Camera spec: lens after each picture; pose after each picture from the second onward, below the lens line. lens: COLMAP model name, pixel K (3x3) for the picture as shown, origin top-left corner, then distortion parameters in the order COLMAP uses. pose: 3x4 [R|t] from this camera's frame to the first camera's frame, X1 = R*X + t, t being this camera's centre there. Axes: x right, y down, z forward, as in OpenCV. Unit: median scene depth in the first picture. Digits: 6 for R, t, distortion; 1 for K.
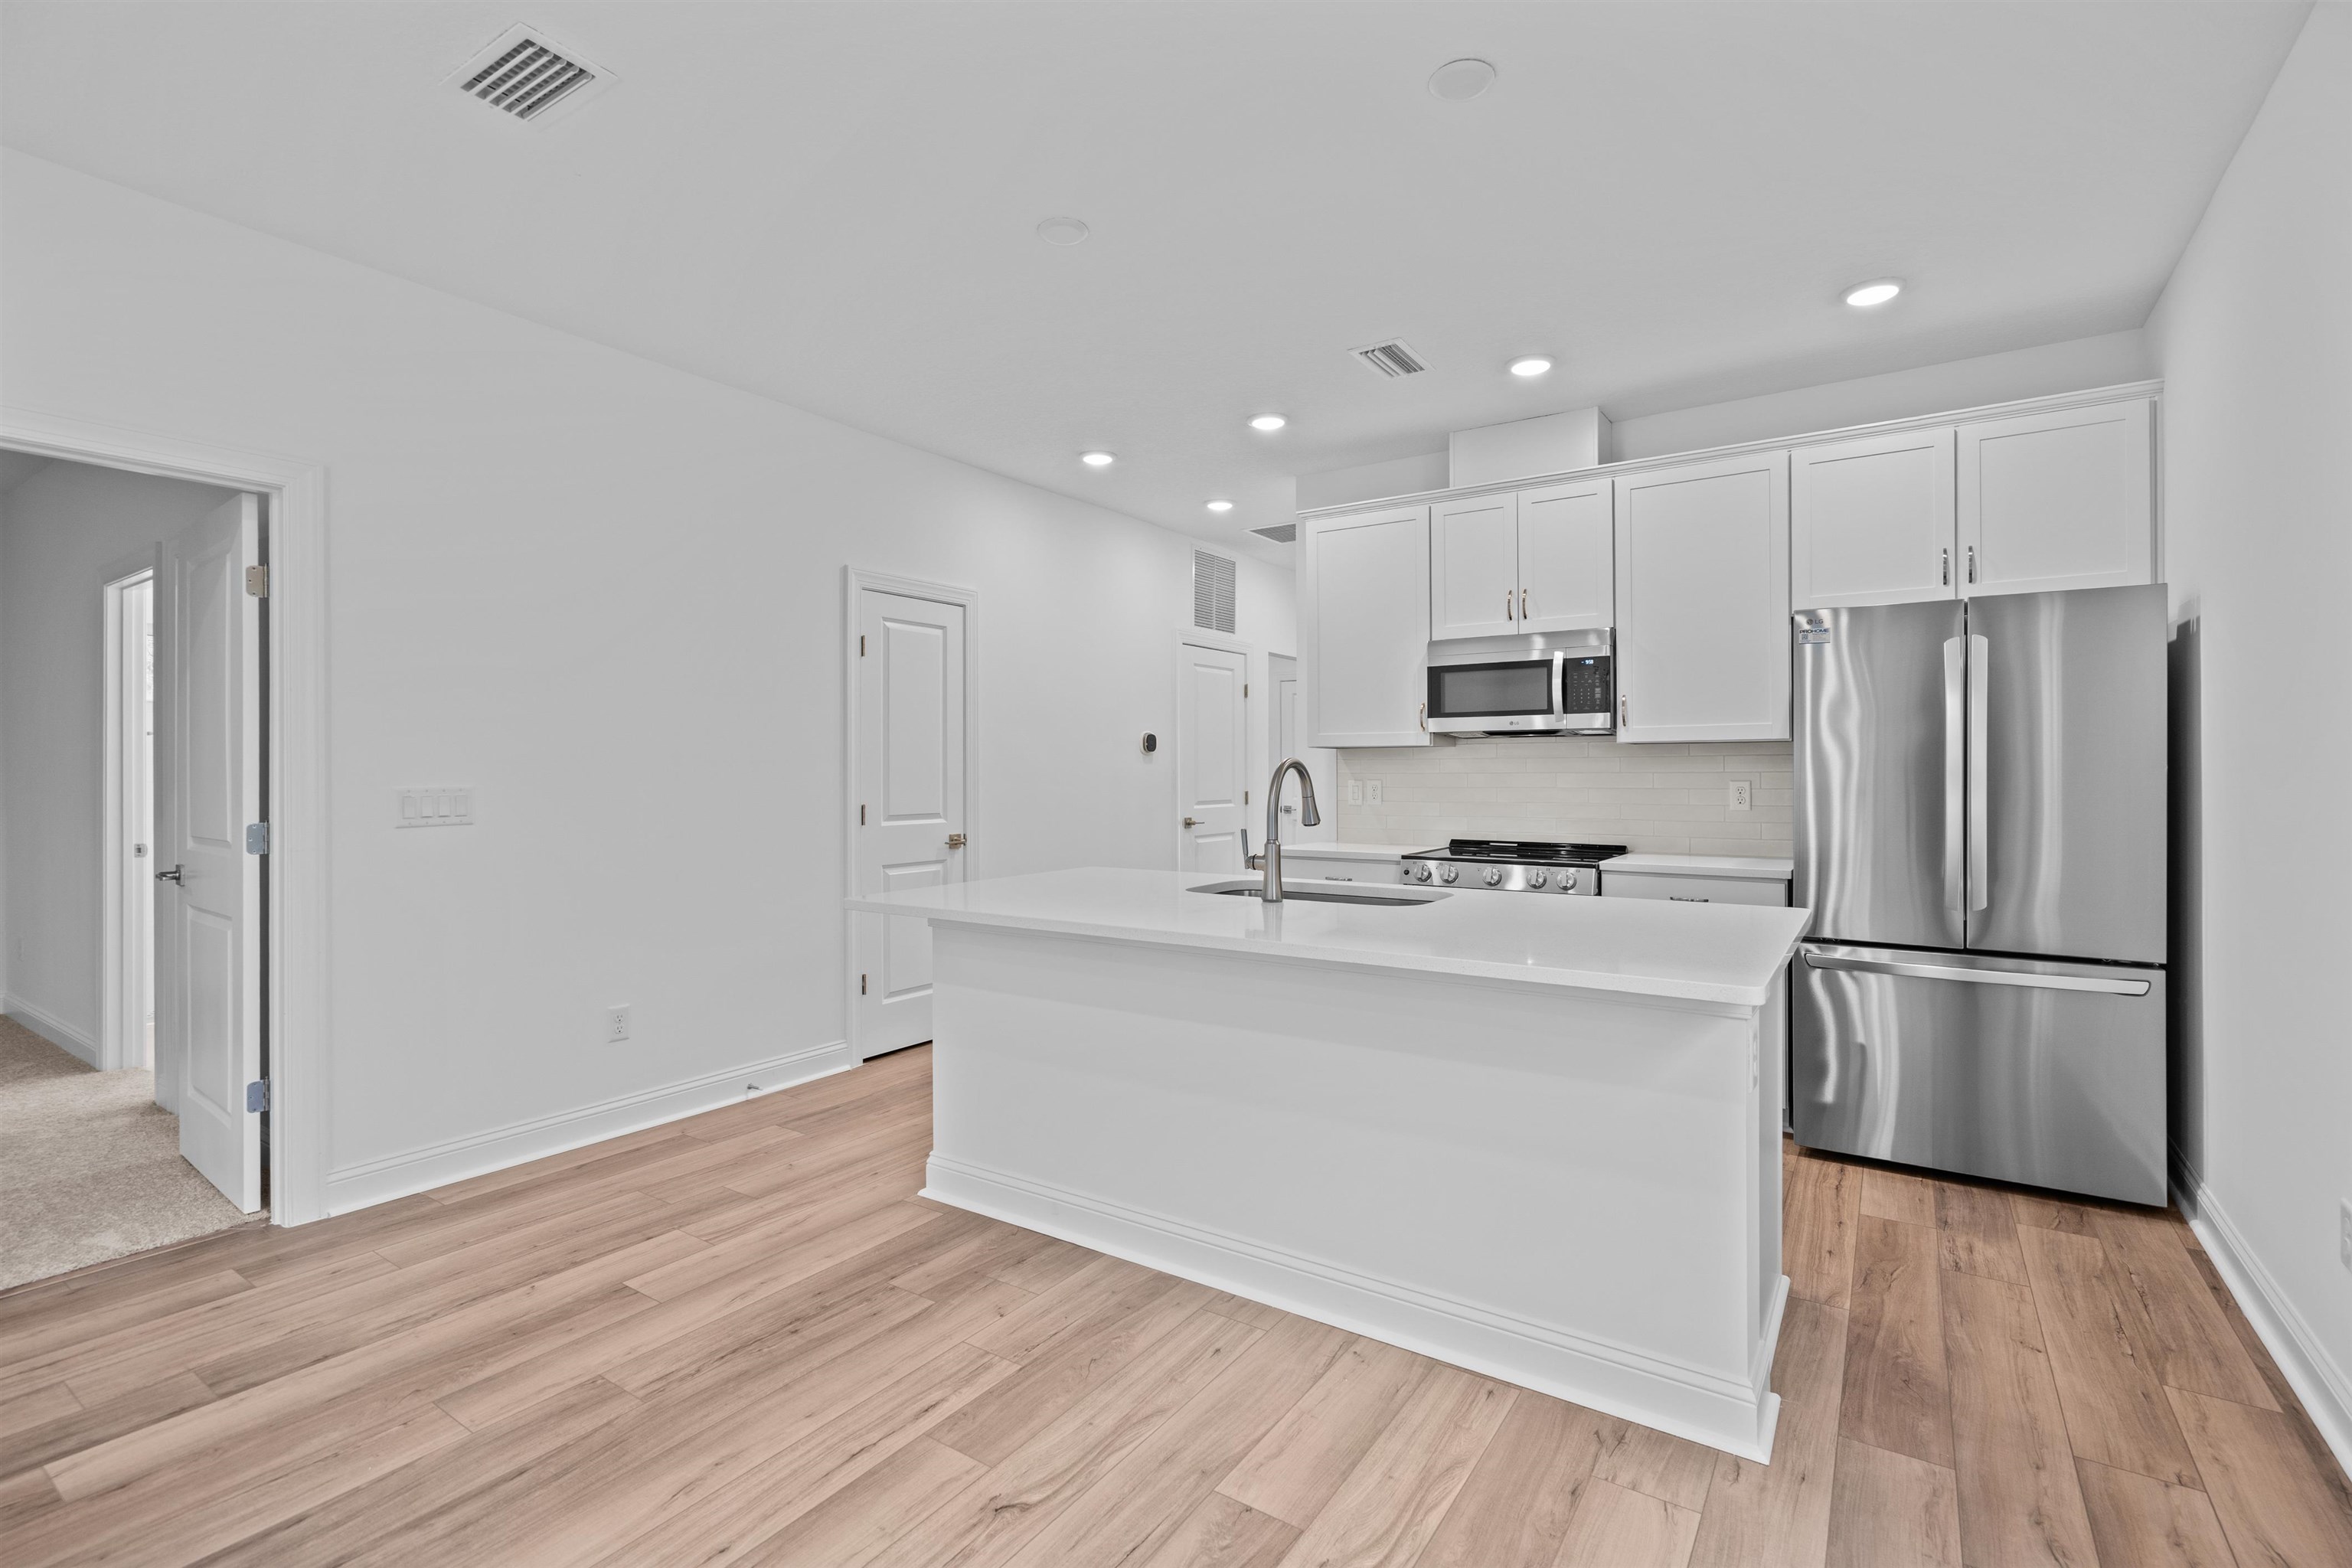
lens RADIAL K [[1083.1, 0, 1158.4], [0, 1083.1, 774.3], [0, 0, 1]] dist [-0.003893, 0.002741]
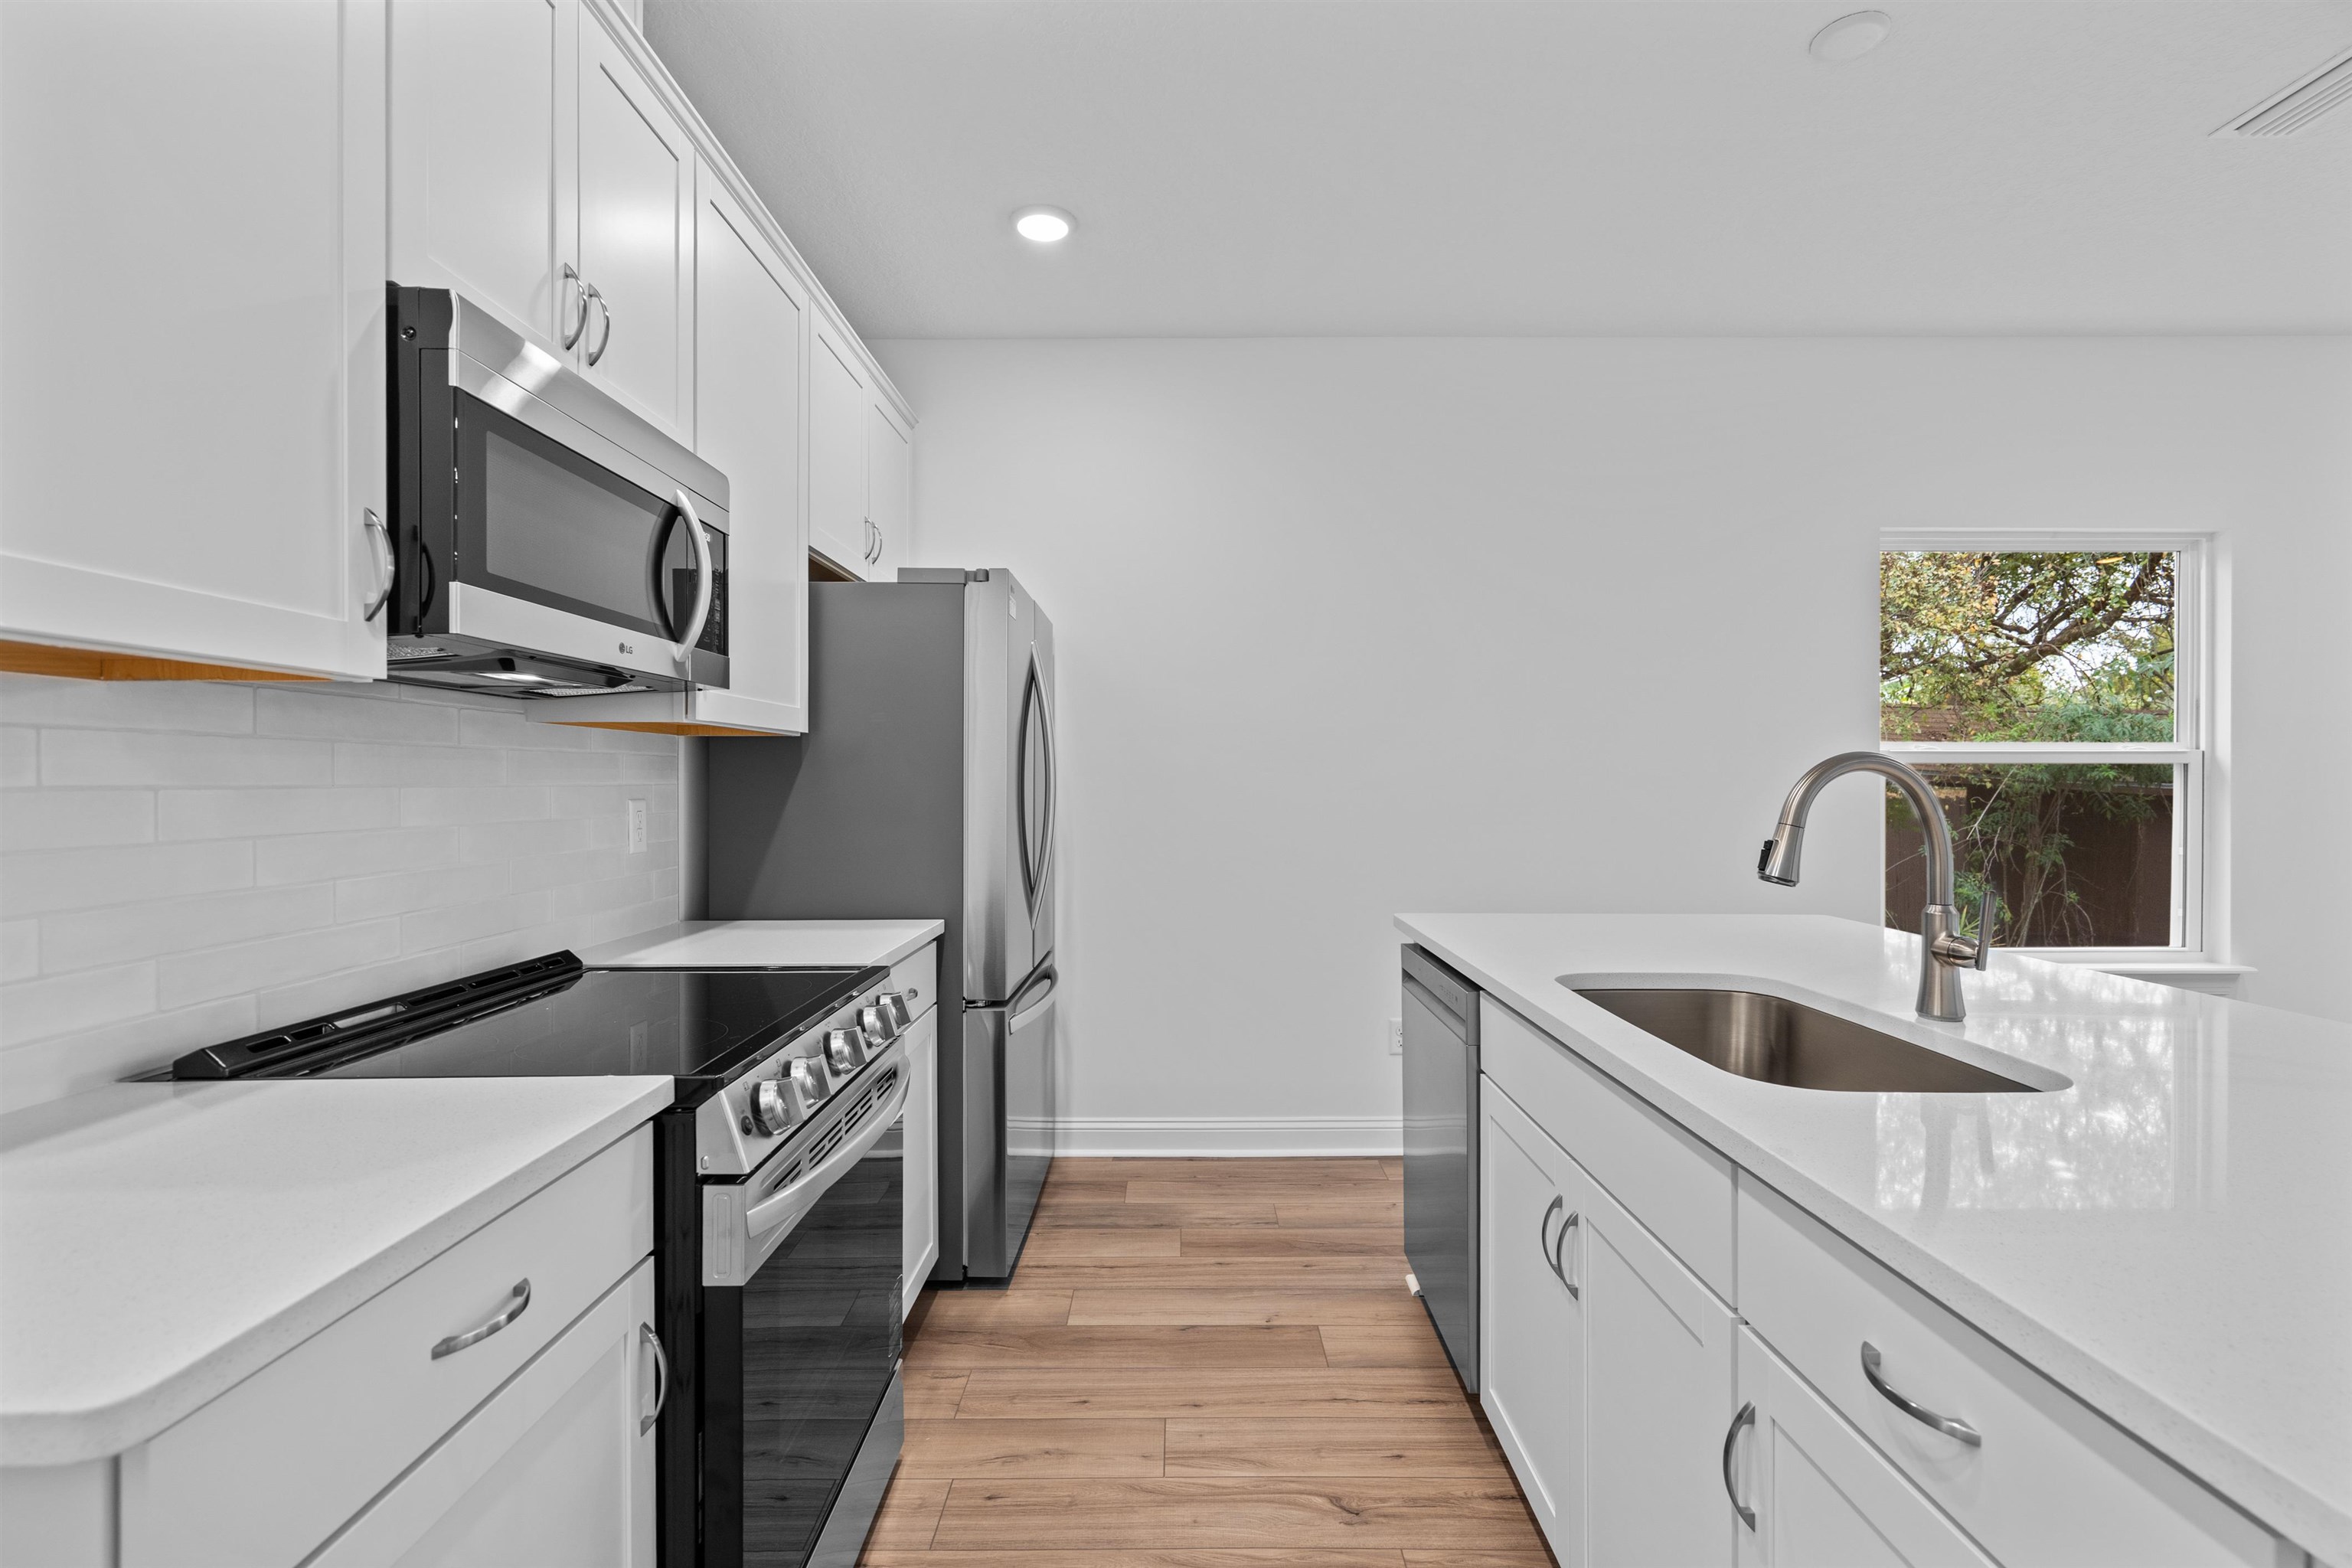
lens RADIAL K [[1083.1, 0, 1139.4], [0, 1083.1, 804.5], [0, 0, 1]] dist [-0.003893, 0.002741]
pose [[-0.569917, -0.011890, 0.821617, -0.088385], [0.004949, 0.999827, 0.017903, -0.001511], [-0.821688, 0.014270, -0.569759, 1.420706]]
